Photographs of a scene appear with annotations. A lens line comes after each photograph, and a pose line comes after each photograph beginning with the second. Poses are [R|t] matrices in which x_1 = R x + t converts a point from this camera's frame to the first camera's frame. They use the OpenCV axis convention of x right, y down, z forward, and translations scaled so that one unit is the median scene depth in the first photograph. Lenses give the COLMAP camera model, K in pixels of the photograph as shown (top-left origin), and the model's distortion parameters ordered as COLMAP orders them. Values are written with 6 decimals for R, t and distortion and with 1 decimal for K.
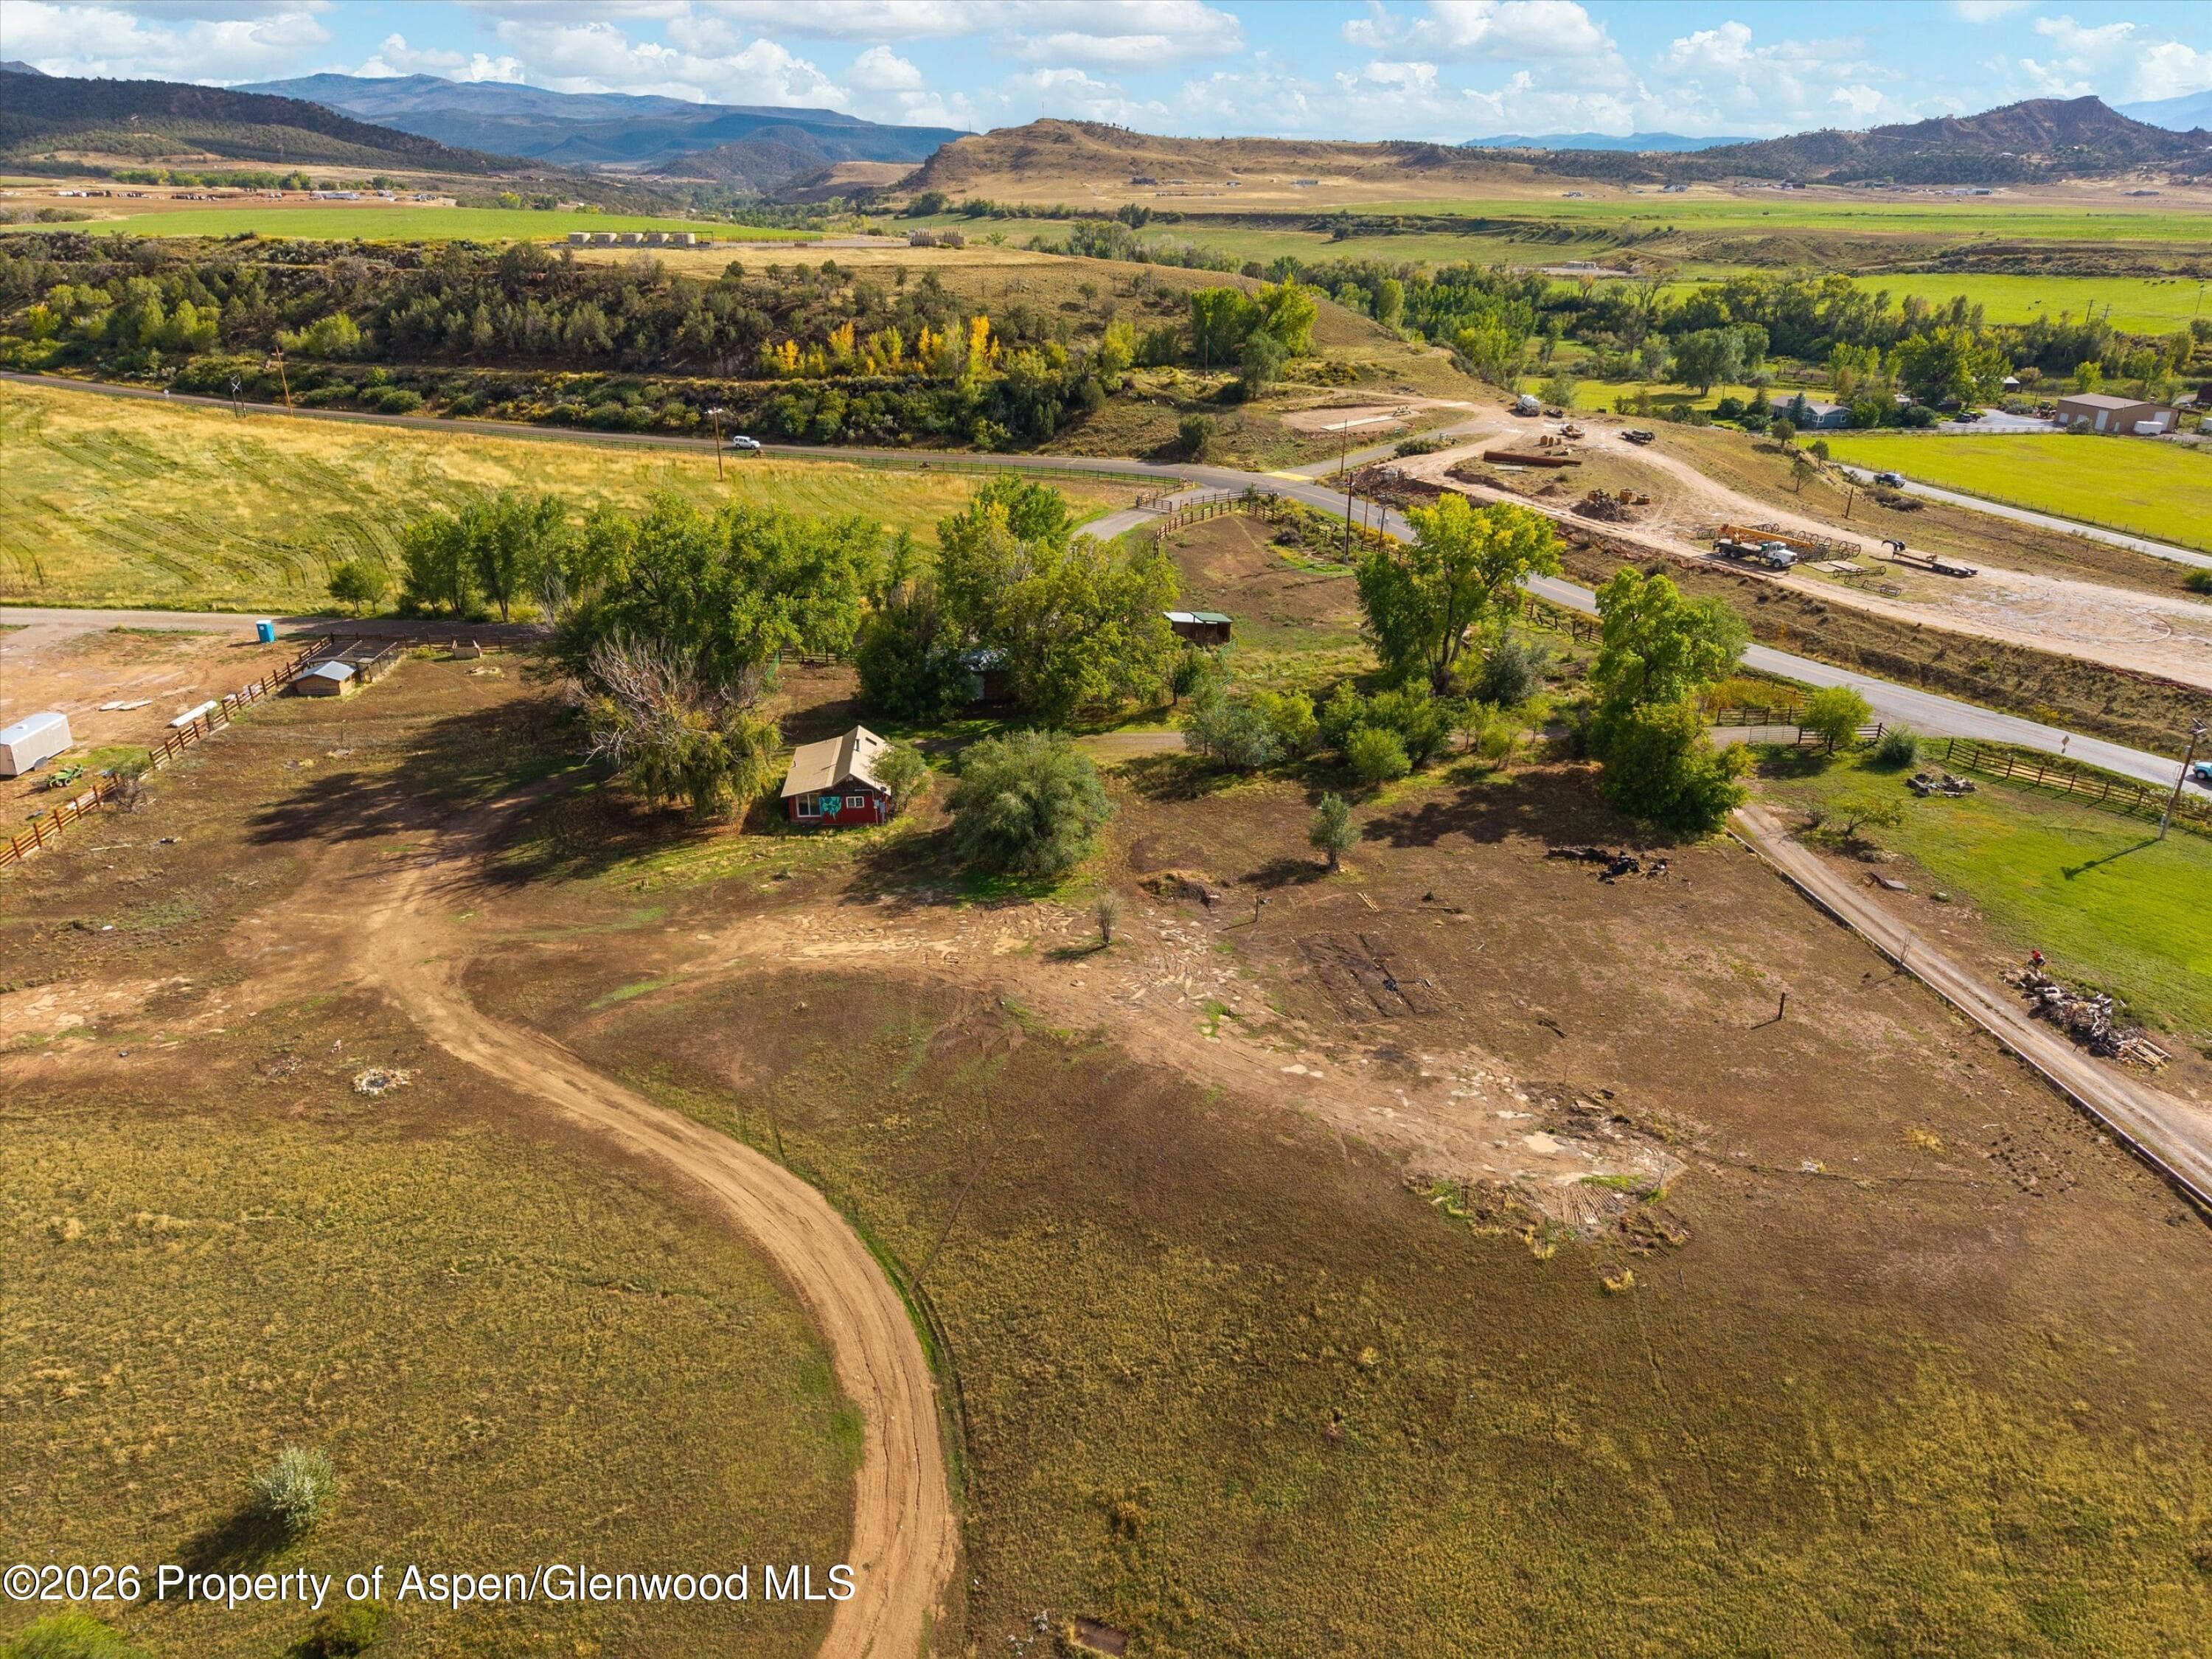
lens RADIAL K [[1480.3, 0, 1111.3], [0, 1480.3, 825.5], [0, 0, 1]] dist [0.012944, -0.010225]
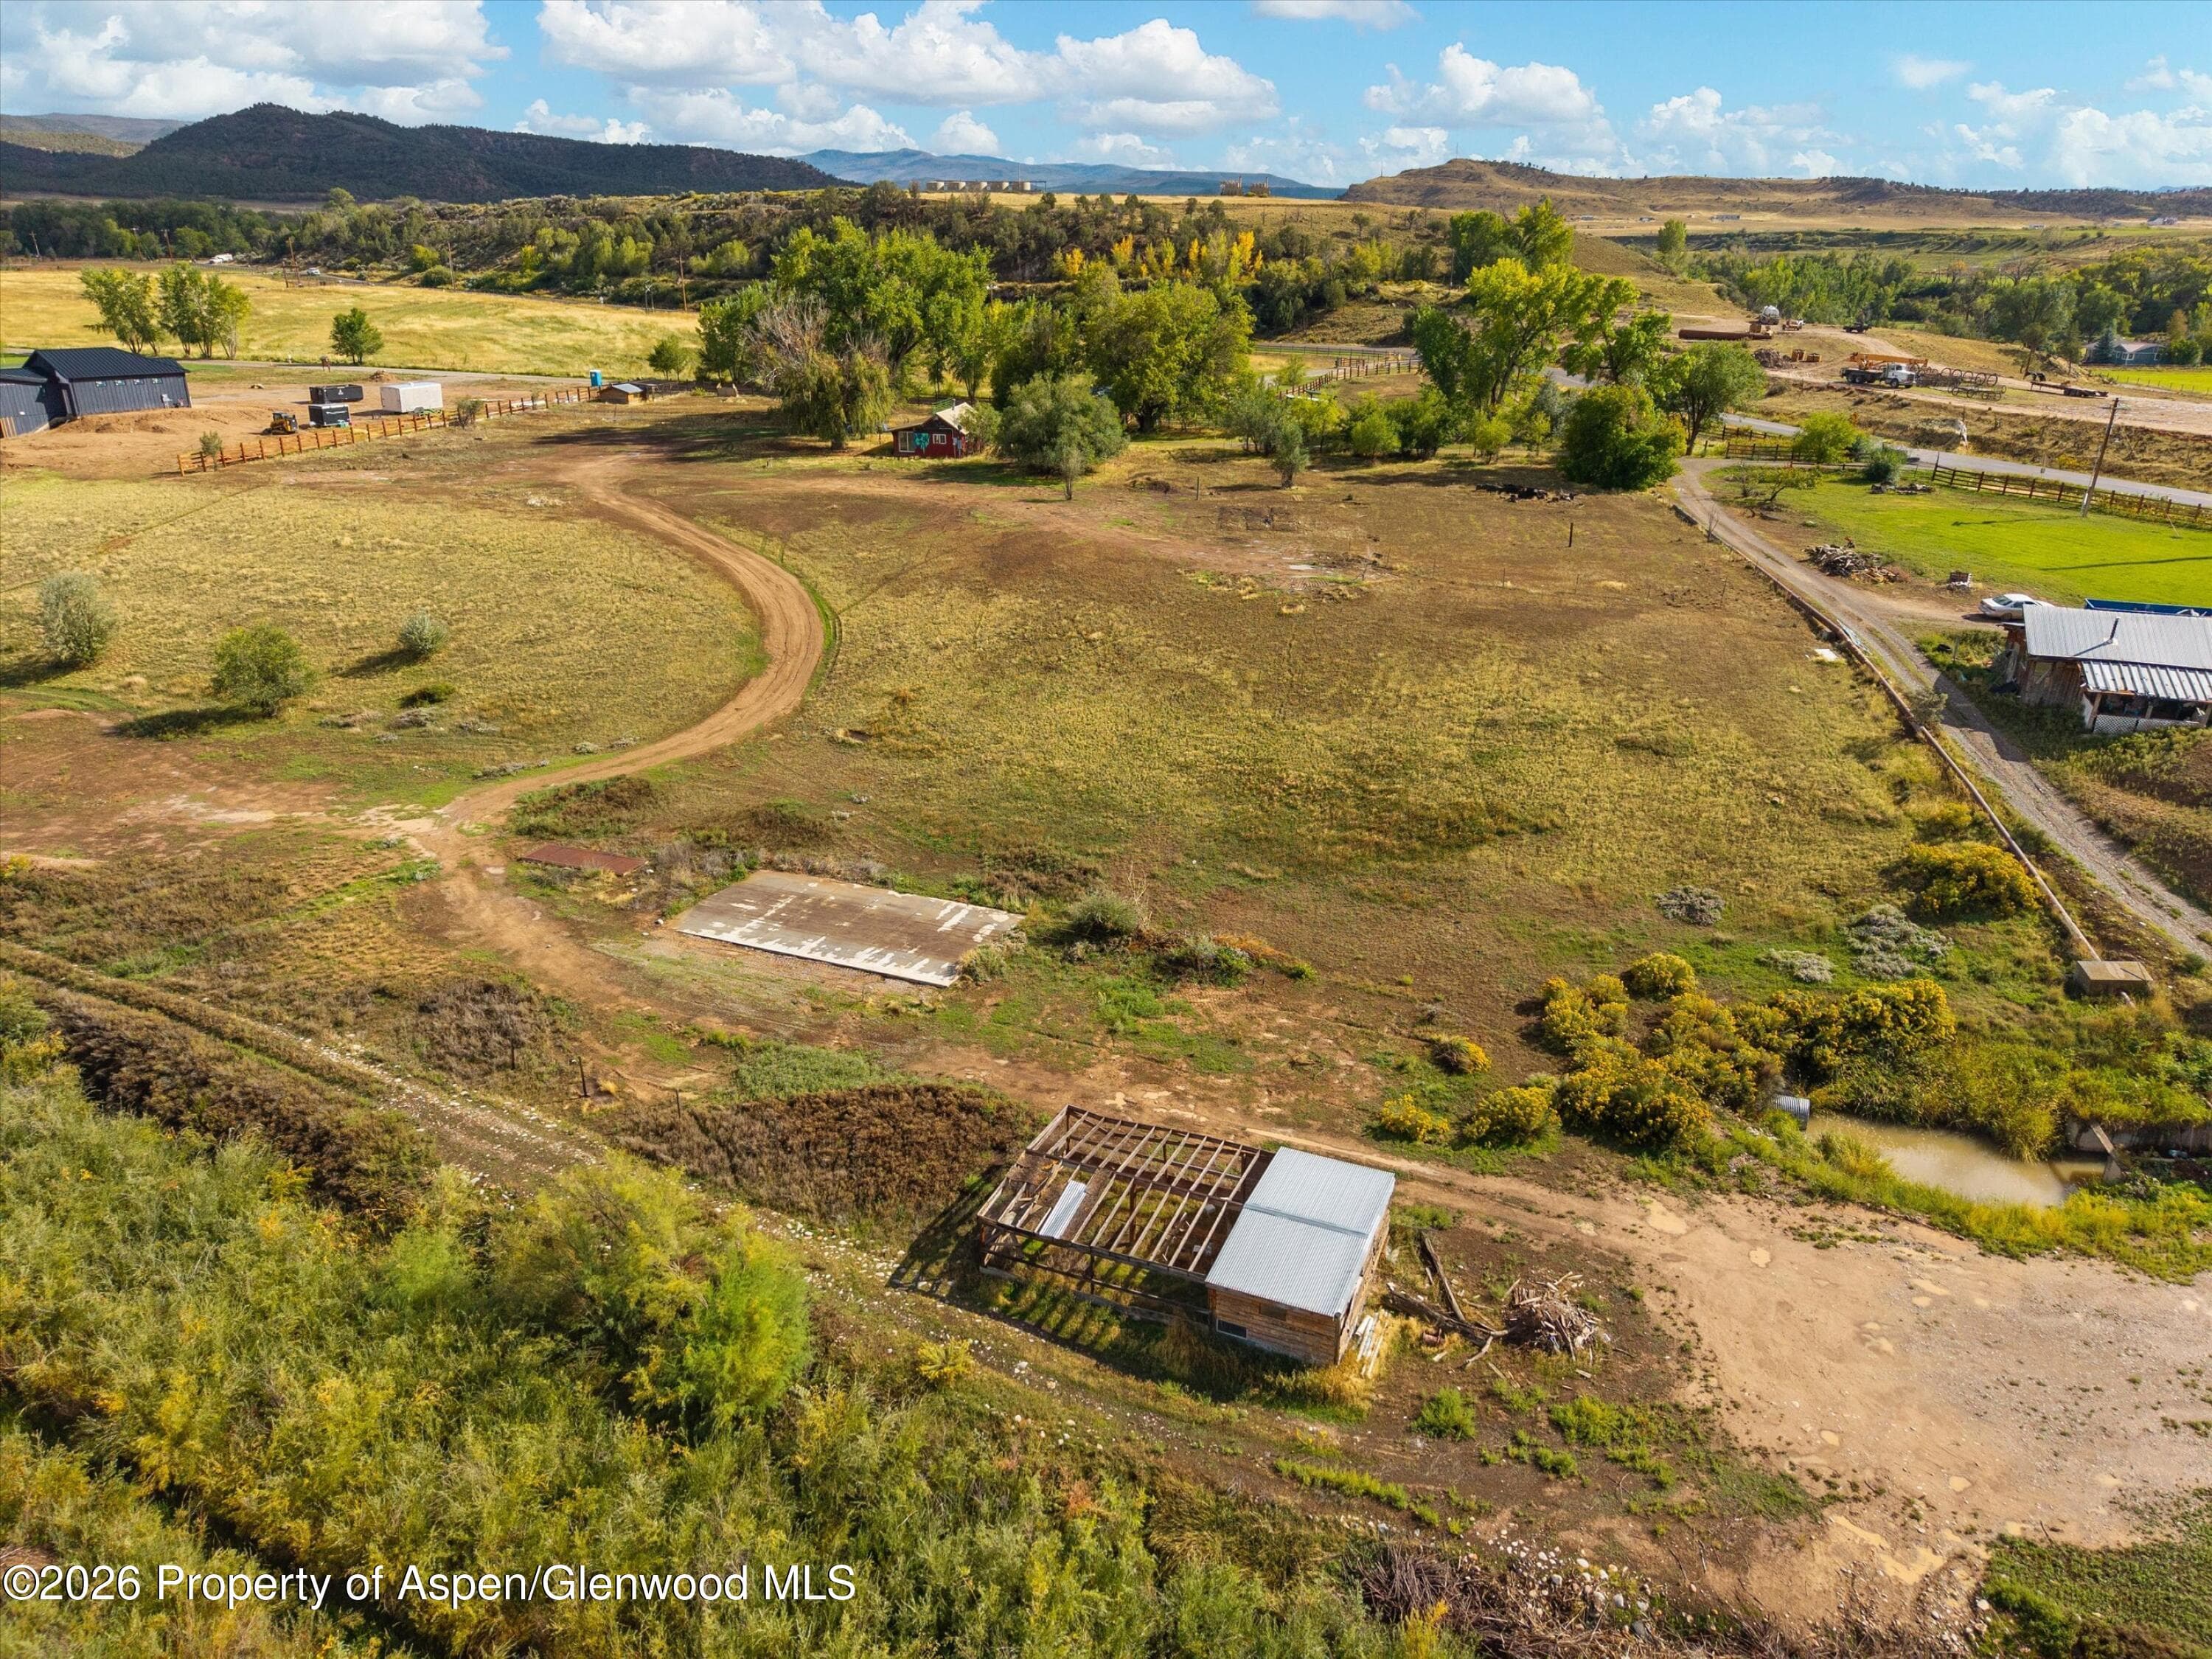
lens RADIAL K [[1480.3, 0, 1111.3], [0, 1480.3, 825.5], [0, 0, 1]] dist [0.012944, -0.010225]
pose [[0.963785, 0.094950, -0.249203, 0.124129], [-0.104045, 0.994294, -0.023550, 0.127731], [0.245545, 0.048626, 0.968165, -0.077165]]
